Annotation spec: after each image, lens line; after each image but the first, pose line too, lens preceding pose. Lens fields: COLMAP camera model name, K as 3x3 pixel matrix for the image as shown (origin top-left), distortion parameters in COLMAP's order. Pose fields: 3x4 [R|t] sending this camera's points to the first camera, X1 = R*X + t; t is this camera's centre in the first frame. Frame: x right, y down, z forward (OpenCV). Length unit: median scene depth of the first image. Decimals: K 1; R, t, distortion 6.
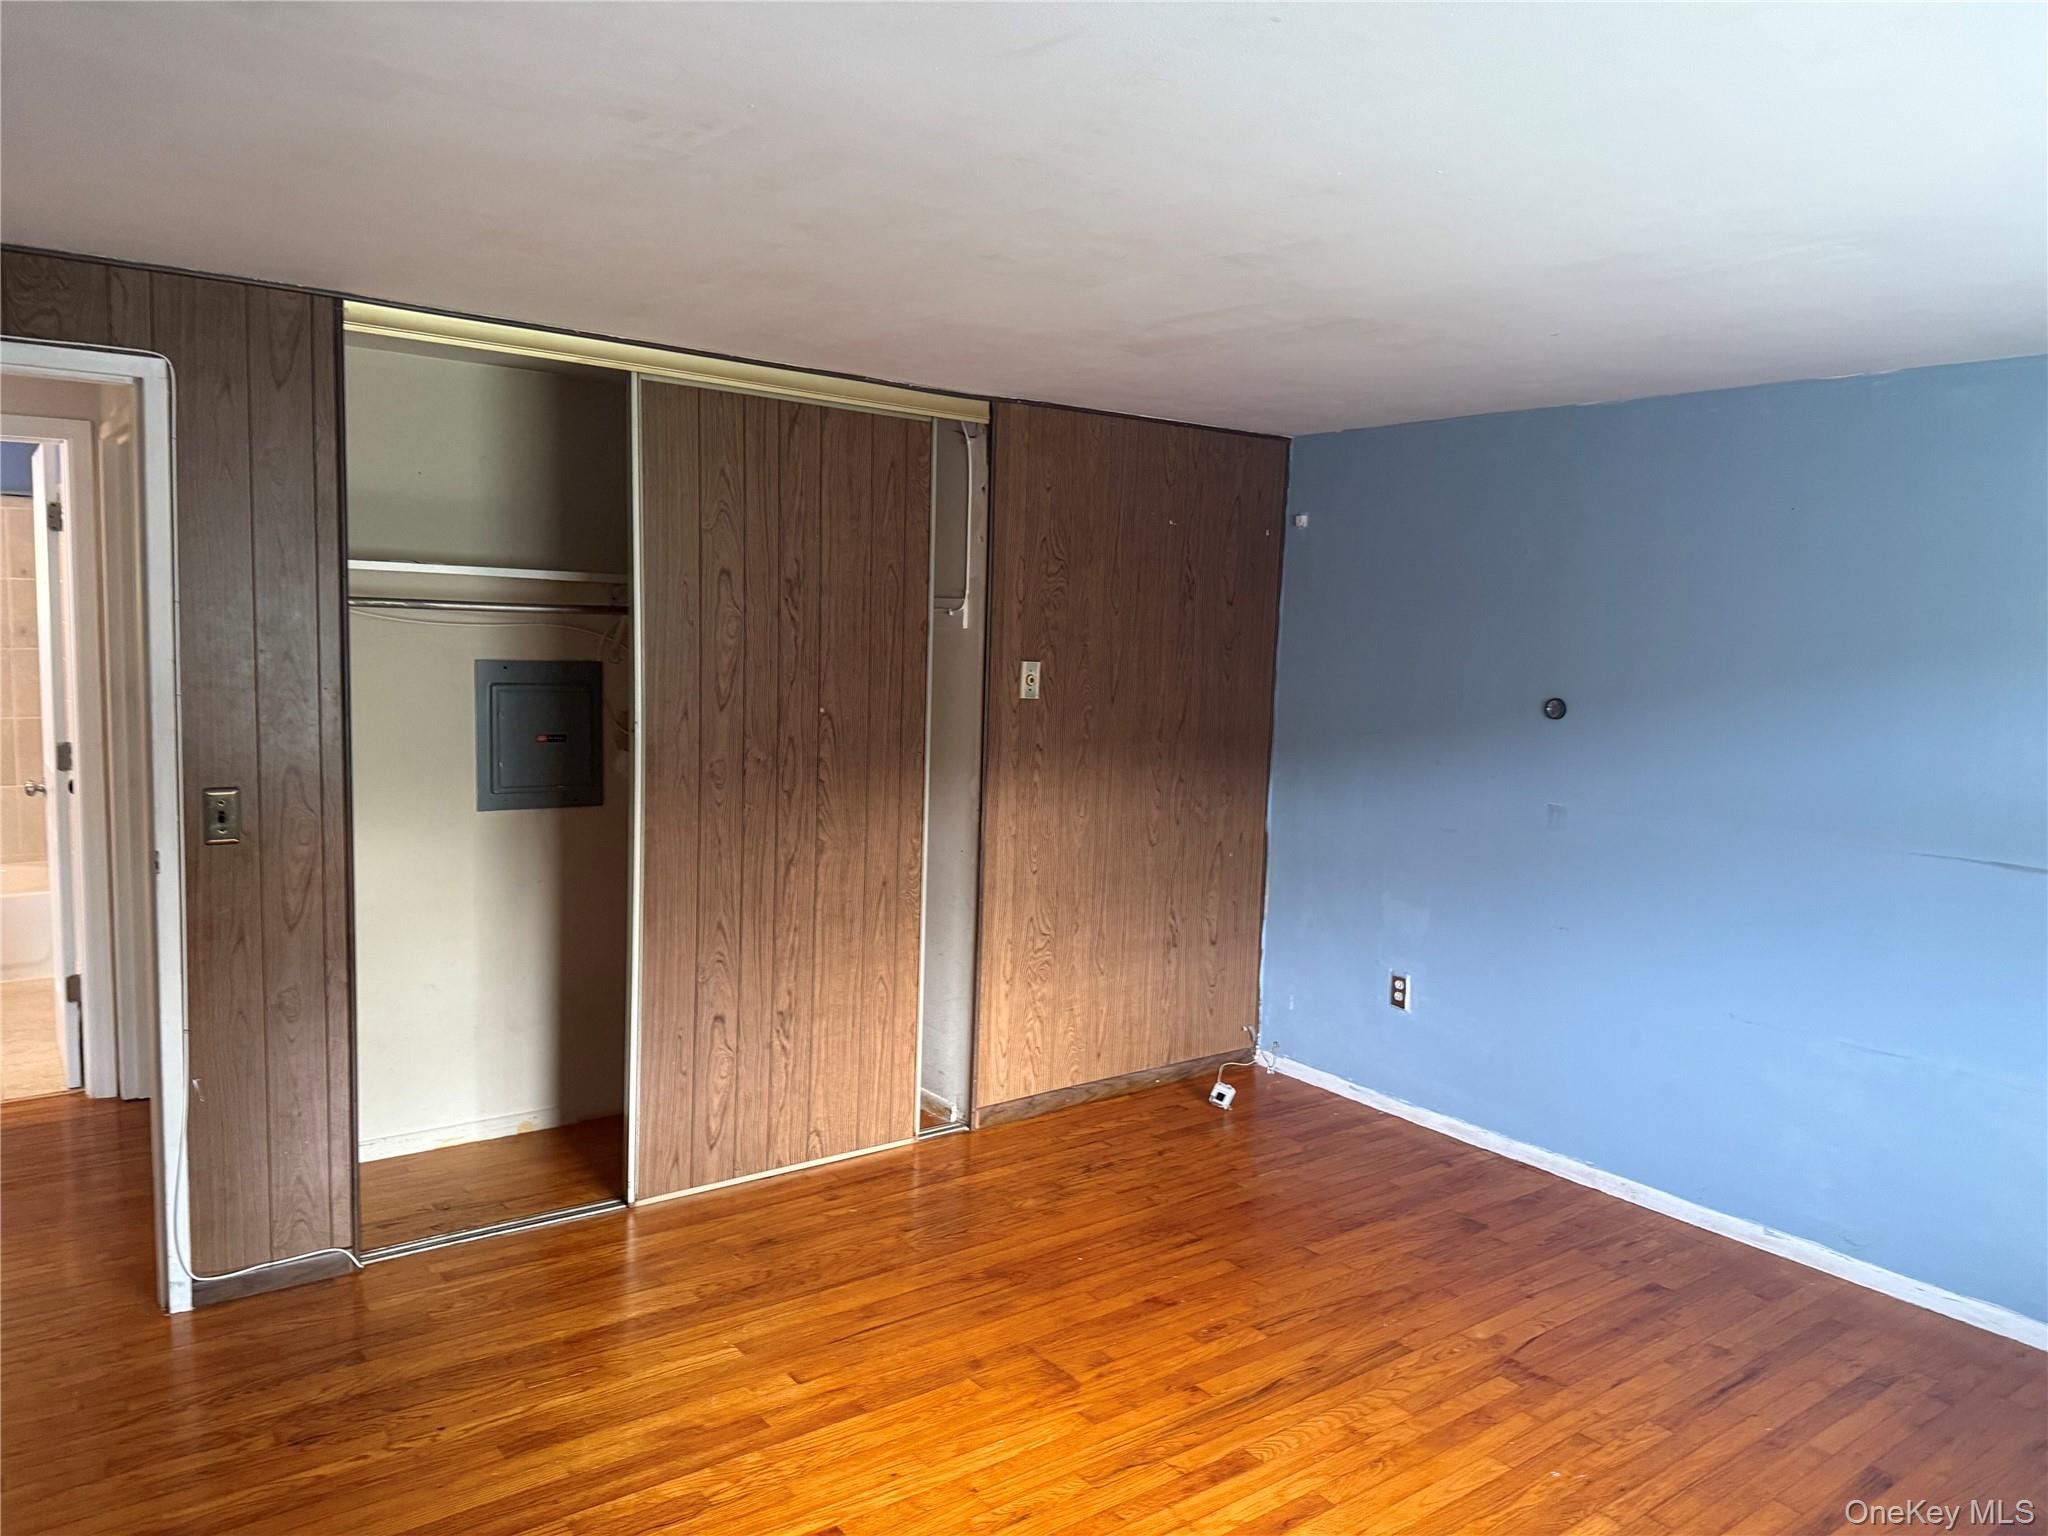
lens RADIAL K [[1426.3, 0, 1056.3], [0, 1426.3, 775.7], [0, 0, 1]] dist [0.106335, -0.129544]
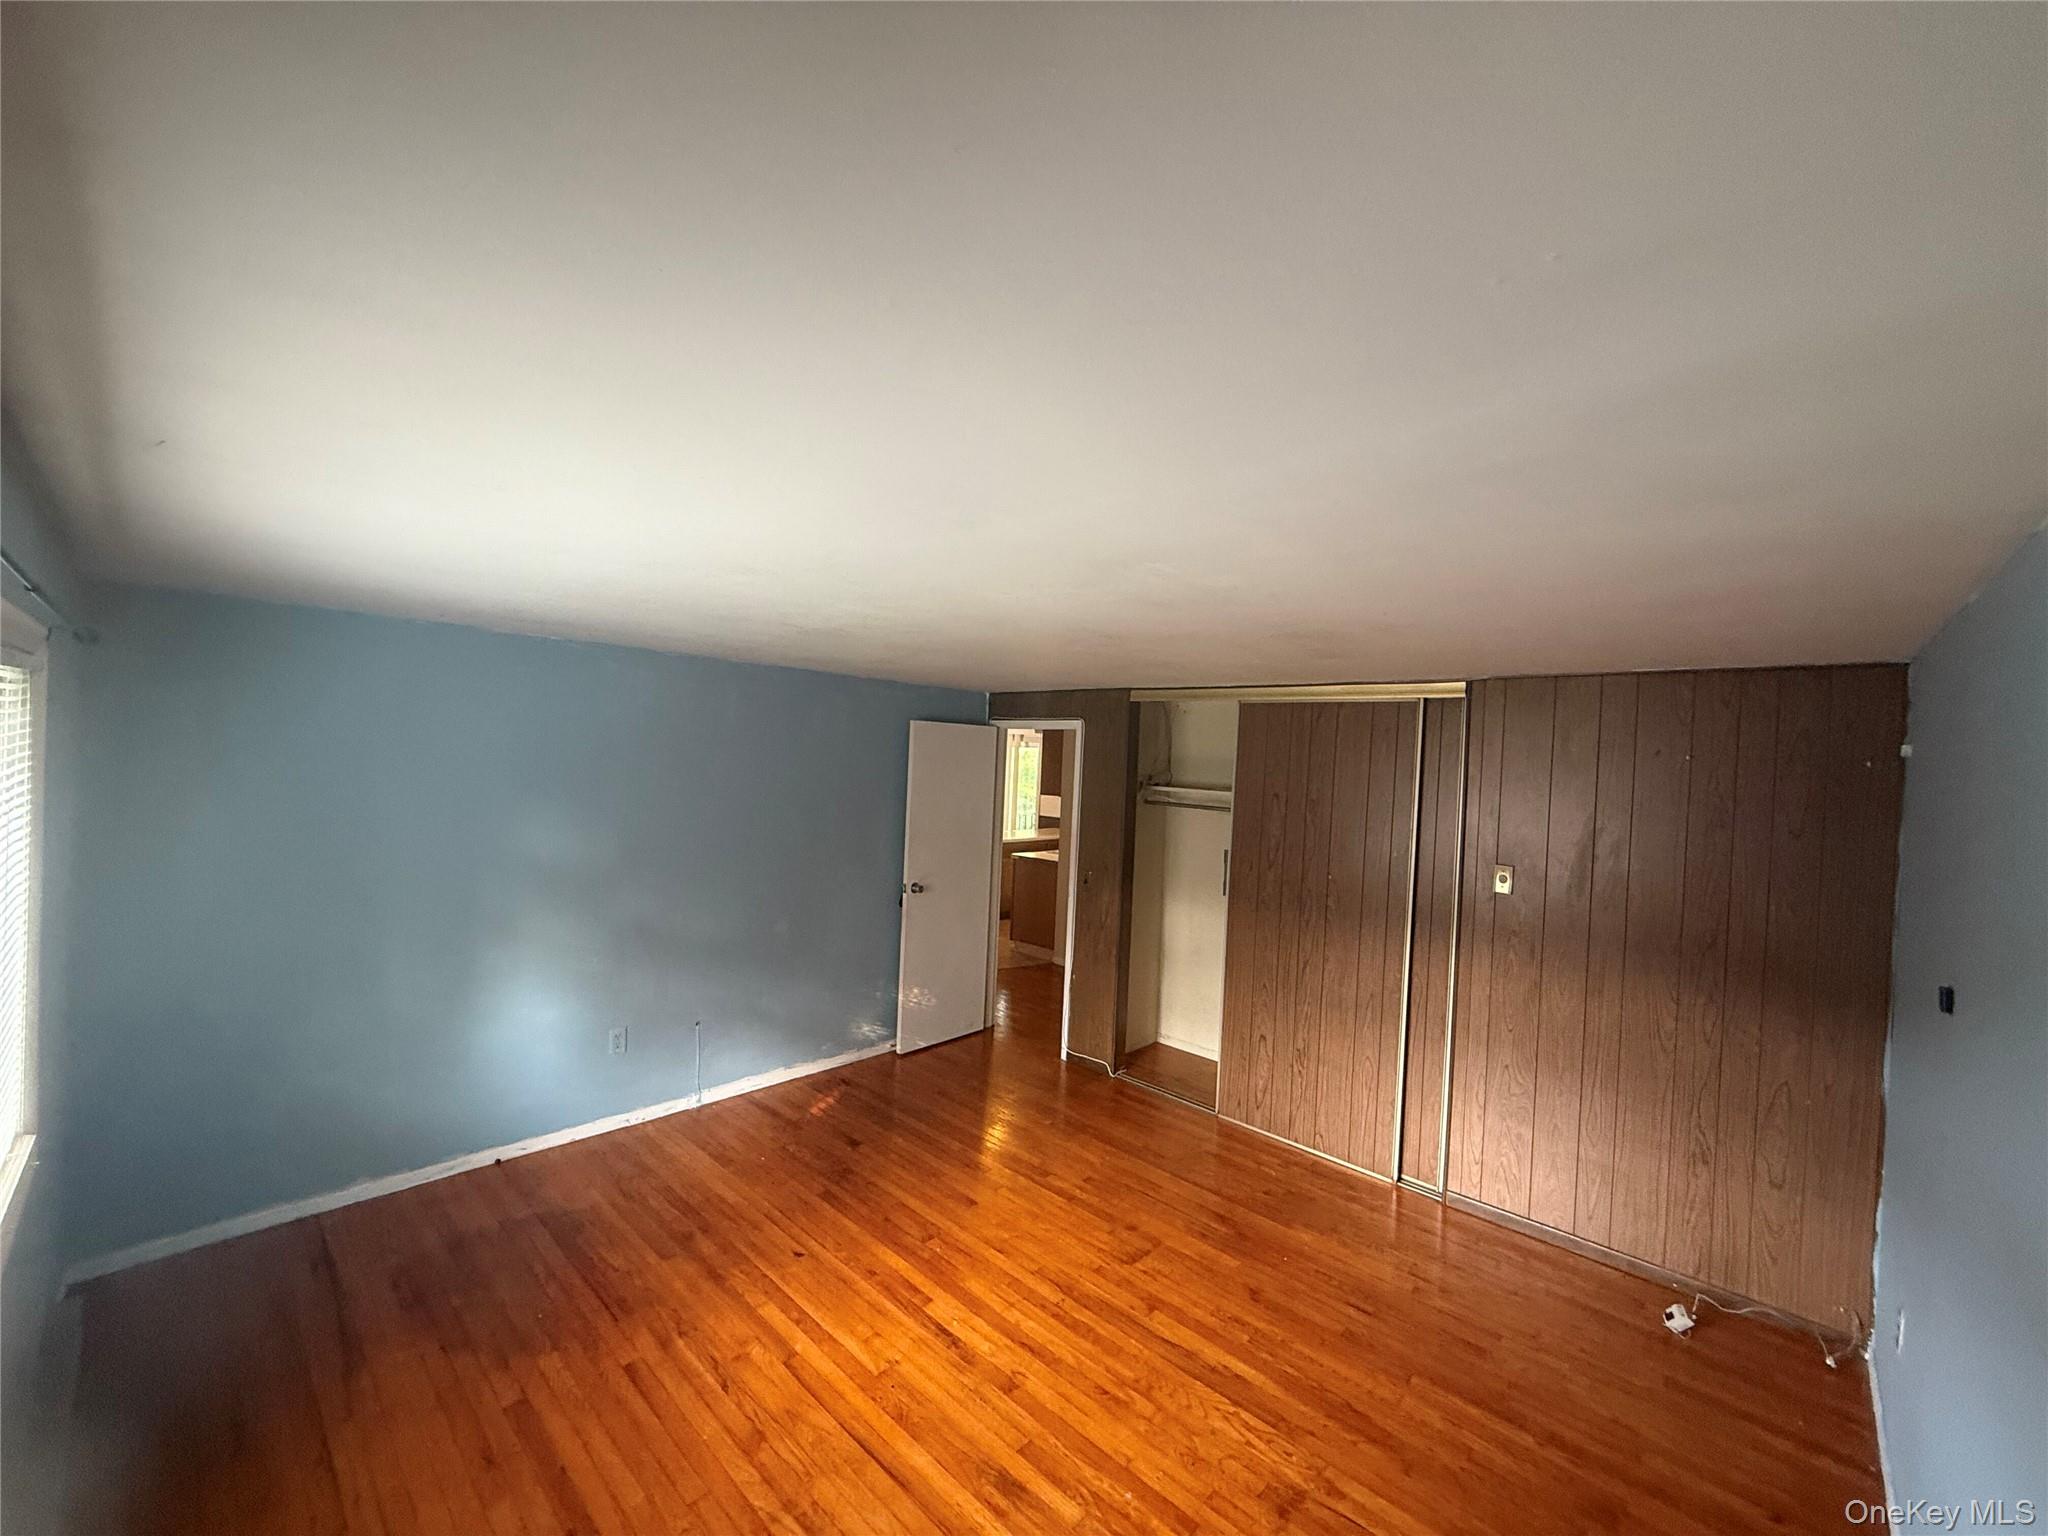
lens RADIAL K [[814.1, 0, 1022.1], [0, 814.1, 770.3], [0, 0, 1]] dist [-0.001938, 0.000265]
pose [[0.161689, -0.013396, -0.986751, 0.739490], [-0.147252, 0.988386, -0.037547, -0.082531], [0.975794, 0.151372, 0.157839, 0.485751]]
